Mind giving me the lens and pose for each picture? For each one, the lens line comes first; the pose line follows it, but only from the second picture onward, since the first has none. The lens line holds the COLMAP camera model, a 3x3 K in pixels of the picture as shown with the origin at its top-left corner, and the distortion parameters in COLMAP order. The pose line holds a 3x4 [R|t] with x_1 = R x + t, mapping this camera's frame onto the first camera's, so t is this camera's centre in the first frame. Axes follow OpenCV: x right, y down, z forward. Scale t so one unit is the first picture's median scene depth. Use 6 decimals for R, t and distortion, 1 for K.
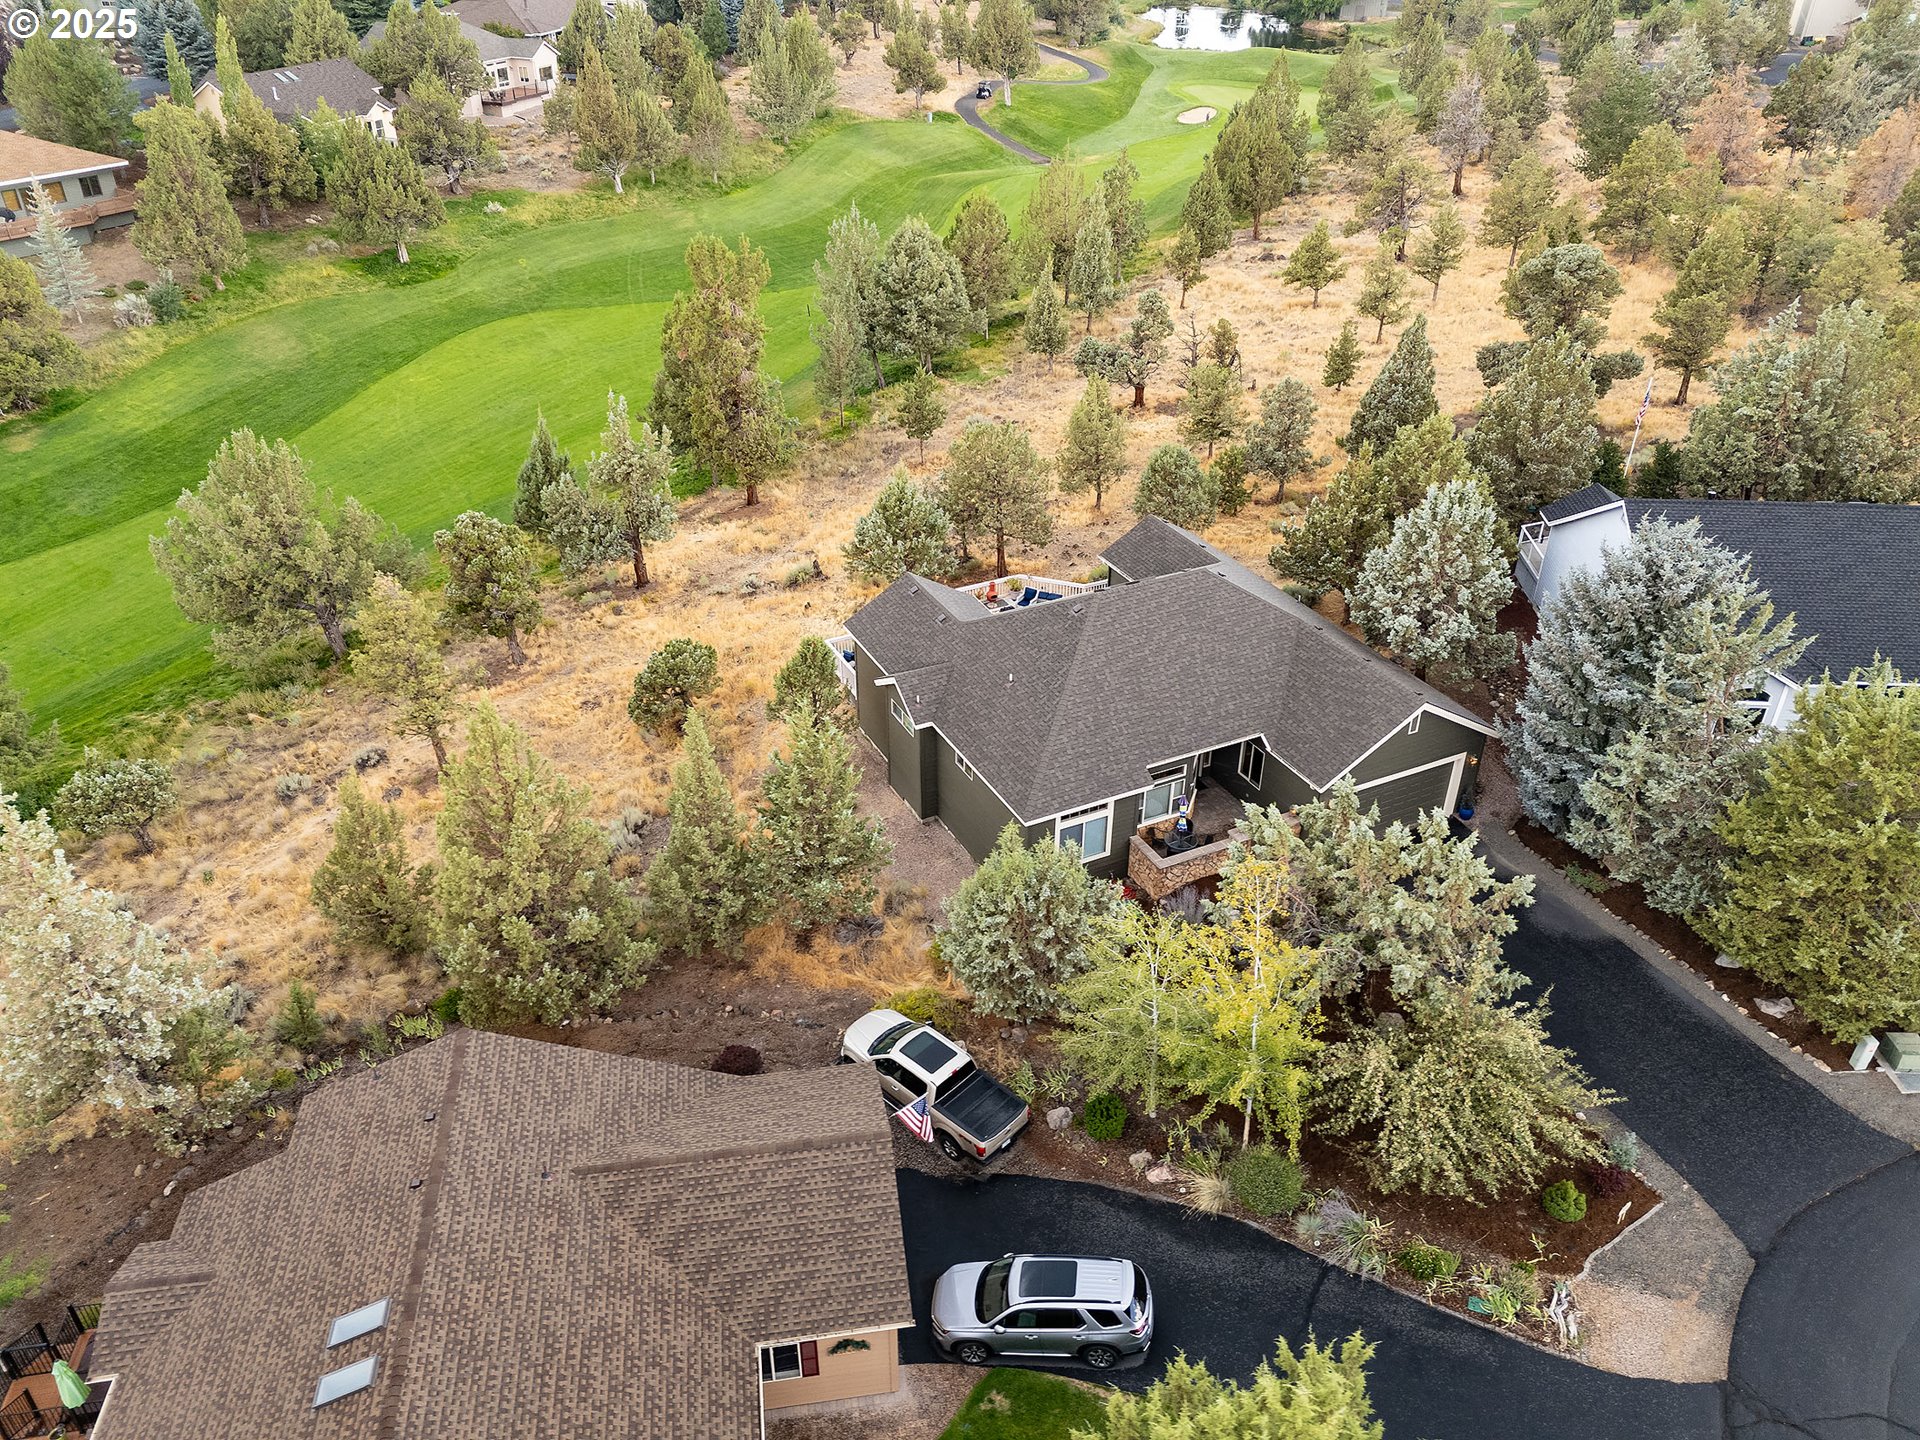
lens RADIAL K [[1444.9, 0, 960.0], [0, 1444.9, 720.0], [0, 0, 1]] dist [0.082597, -0.072868]
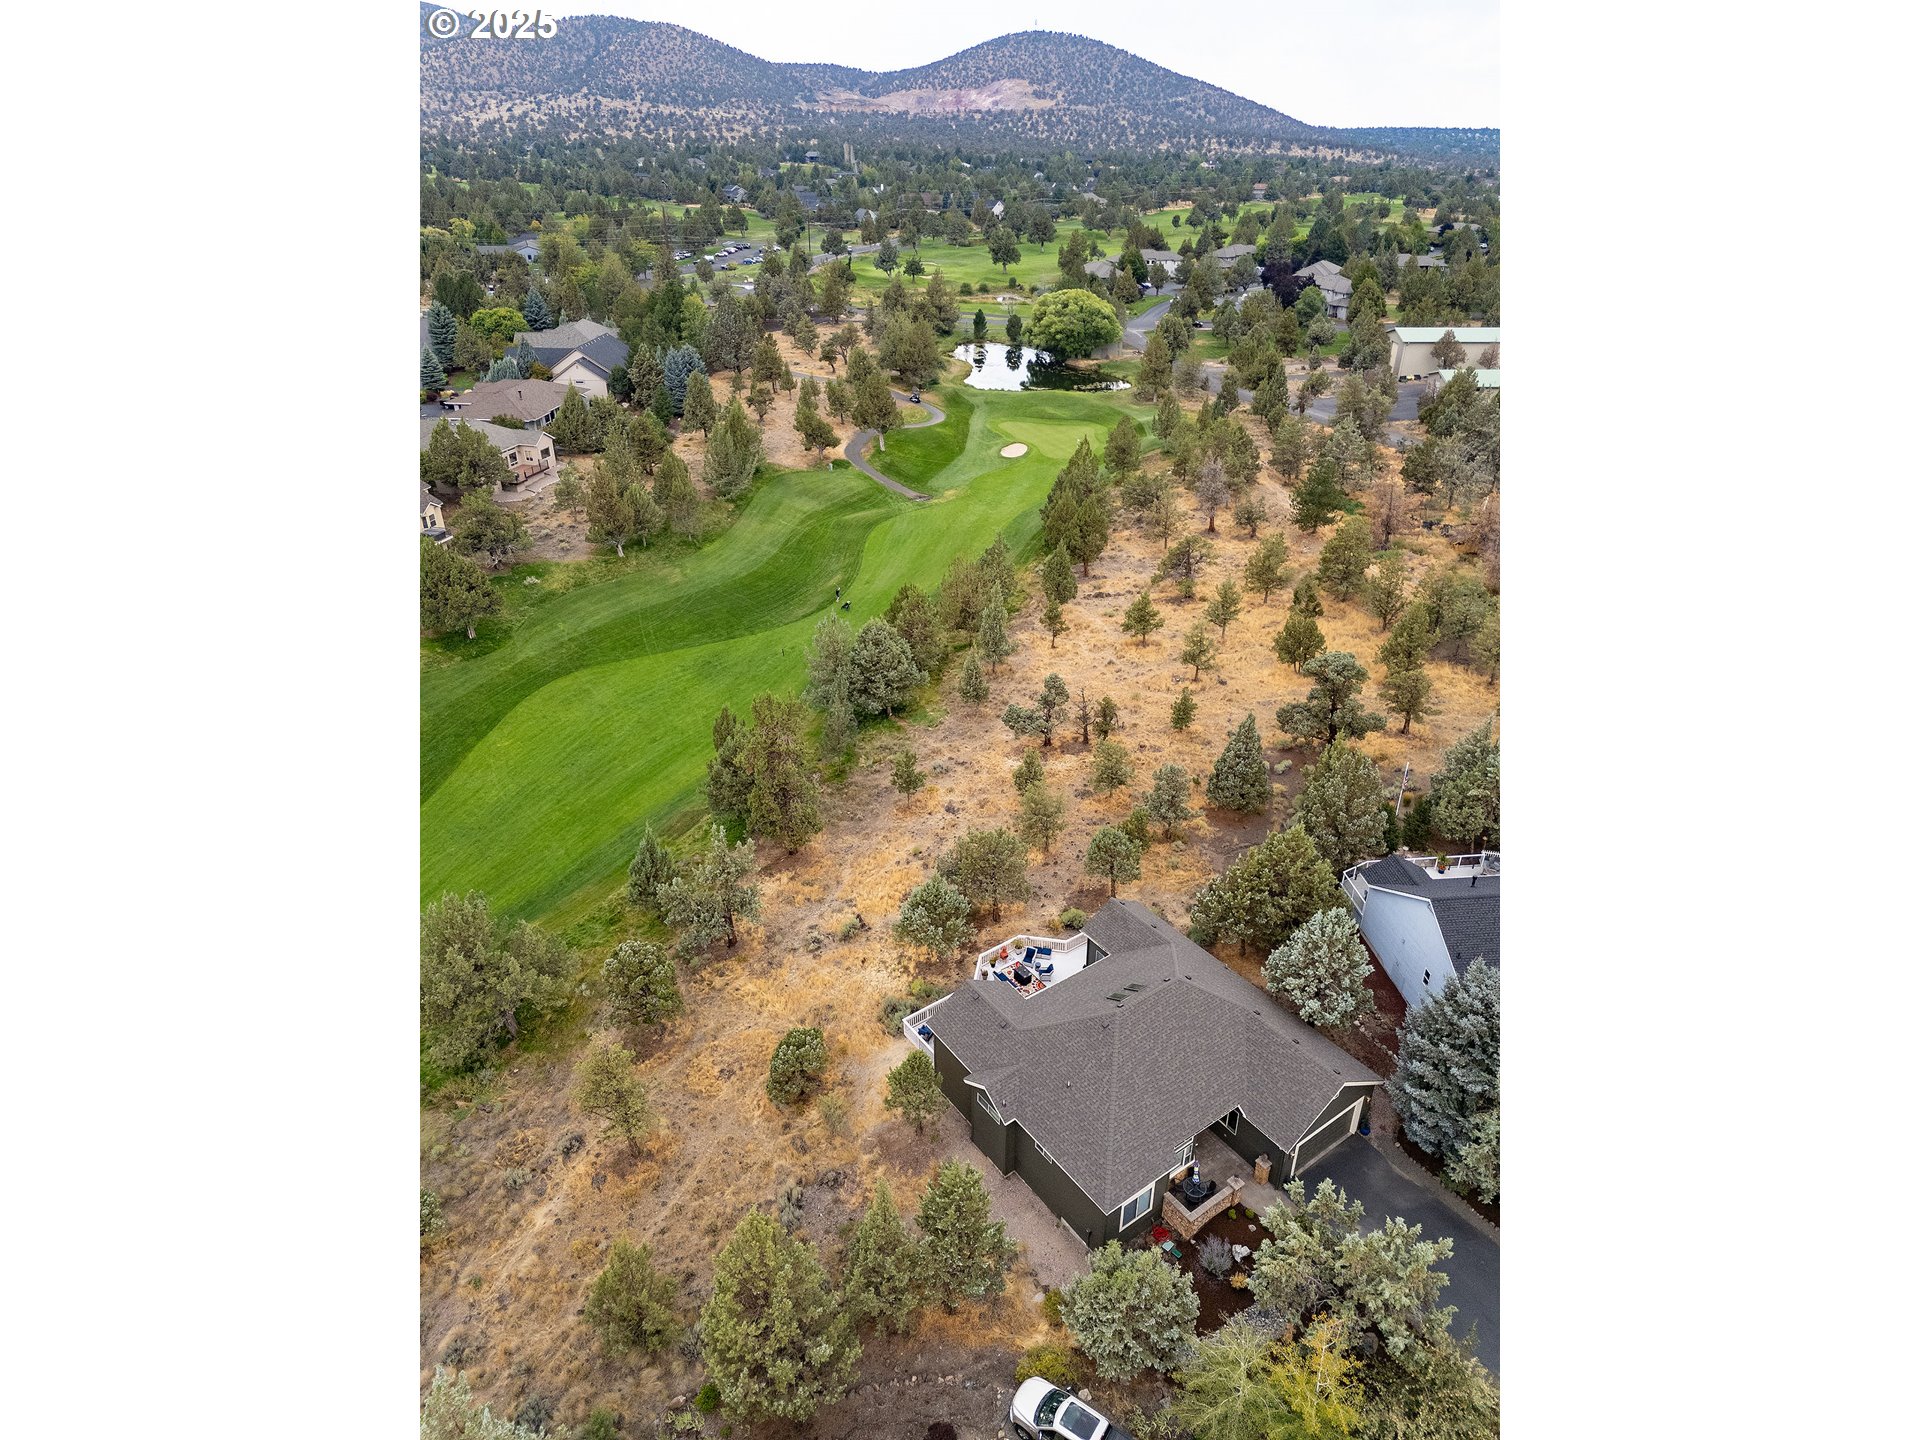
lens RADIAL K [[1081.9, 0, 965.8], [0, 1081.9, 724.7], [0, 0, 1]] dist [0.100500, -0.097867]
pose [[0.987630, -0.074939, 0.137733, -0.117760], [0.083519, 0.994840, -0.057600, -0.205200], [-0.132706, 0.068391, 0.988793, -0.062001]]
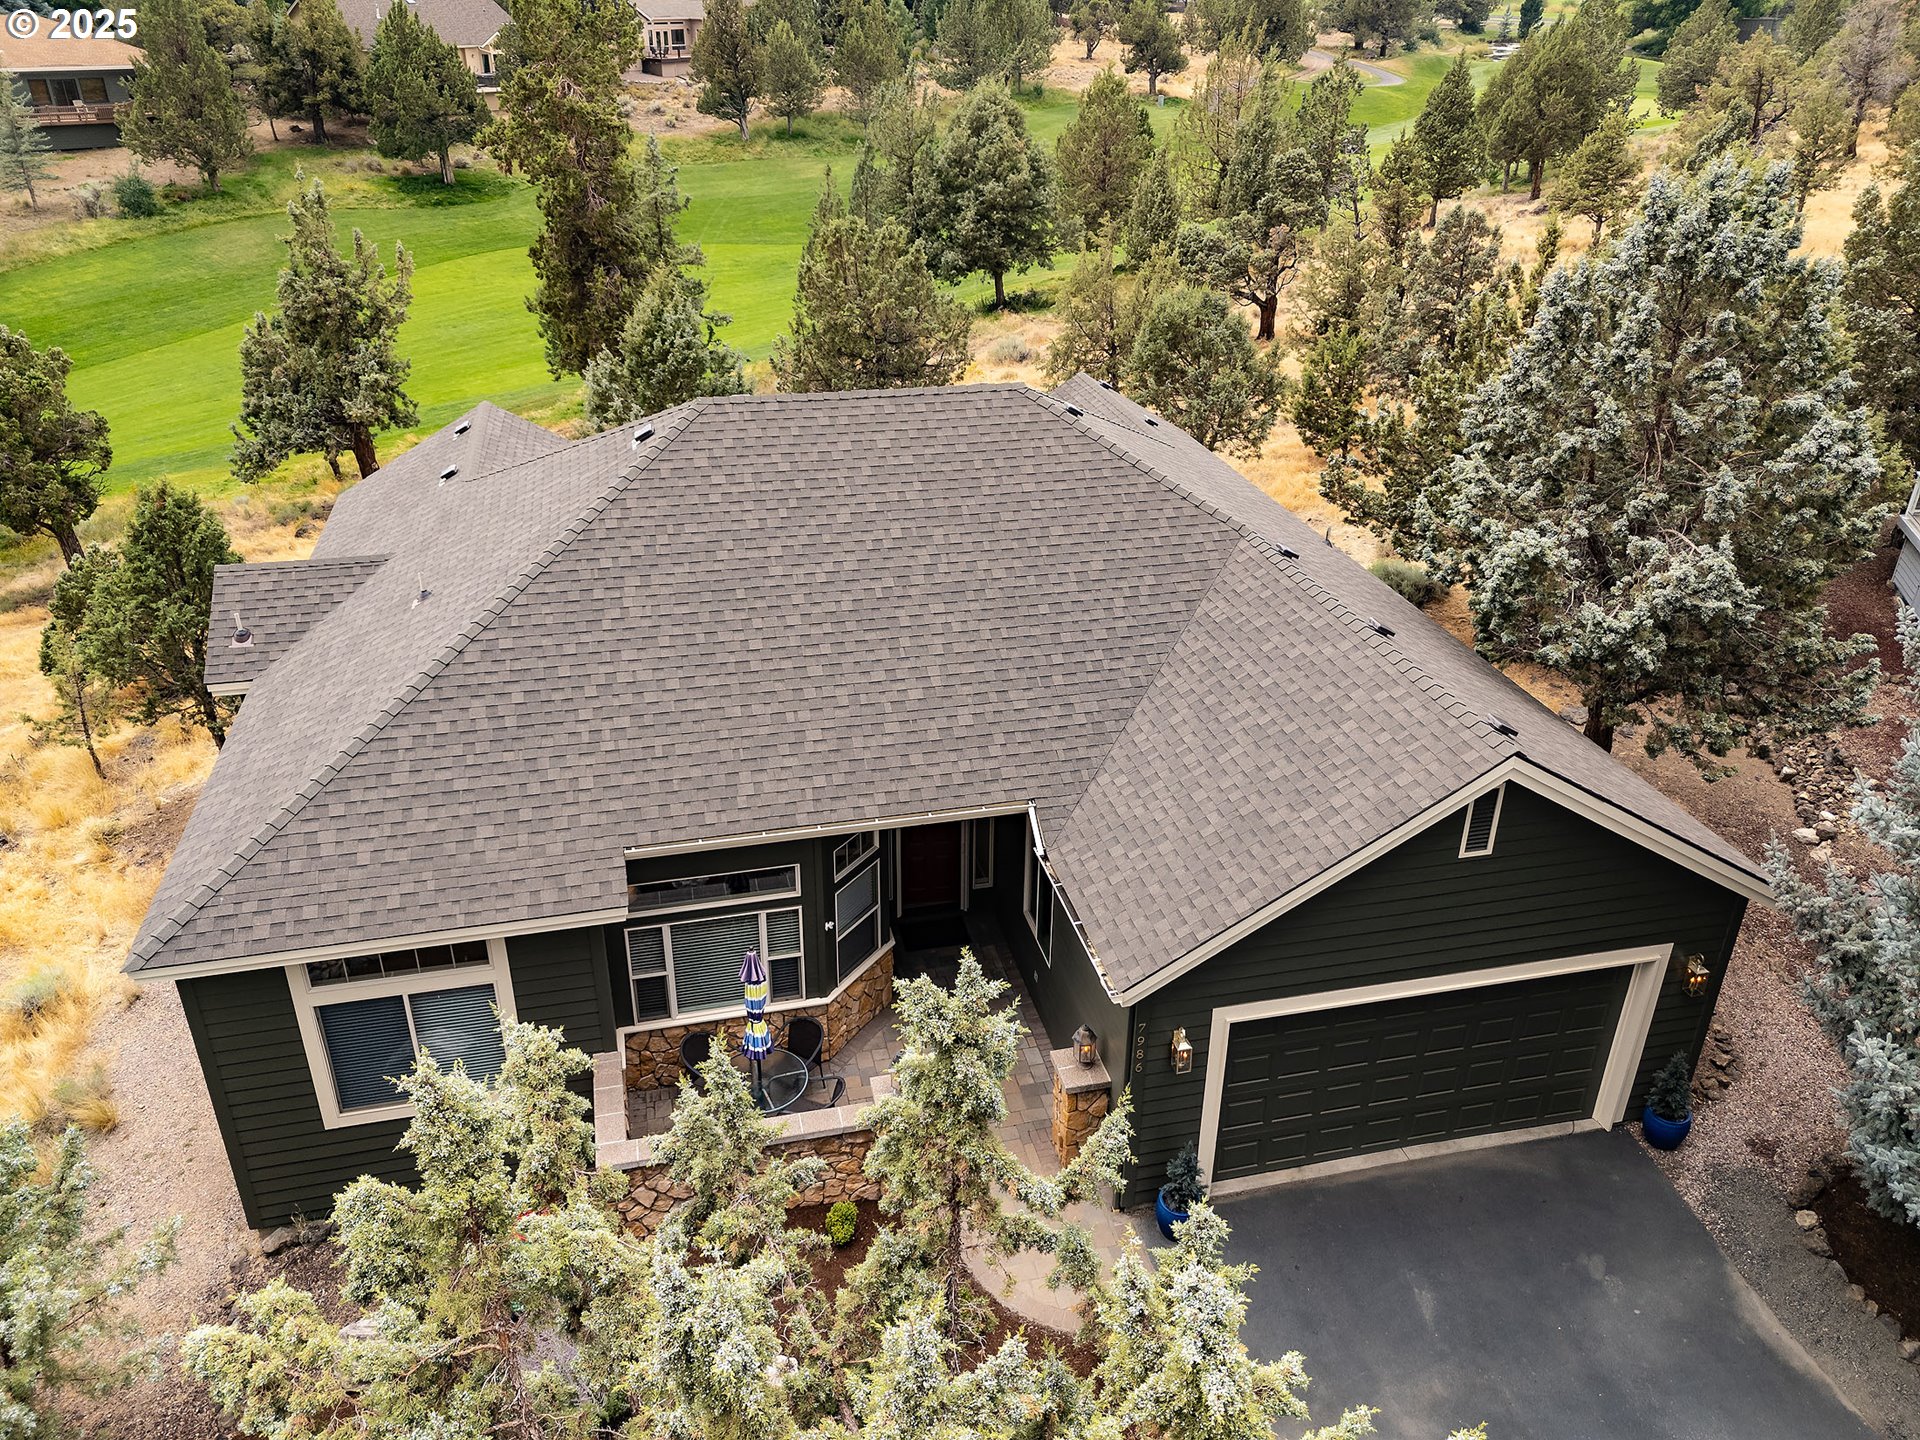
lens RADIAL K [[1444.9, 0, 960.0], [0, 1444.9, 720.0], [0, 0, 1]] dist [0.082597, -0.072868]
pose [[0.973466, 0.108127, -0.201675, 0.158188], [-0.122580, 0.990608, -0.060573, 0.007695], [0.193231, 0.083687, 0.977578, 0.403592]]
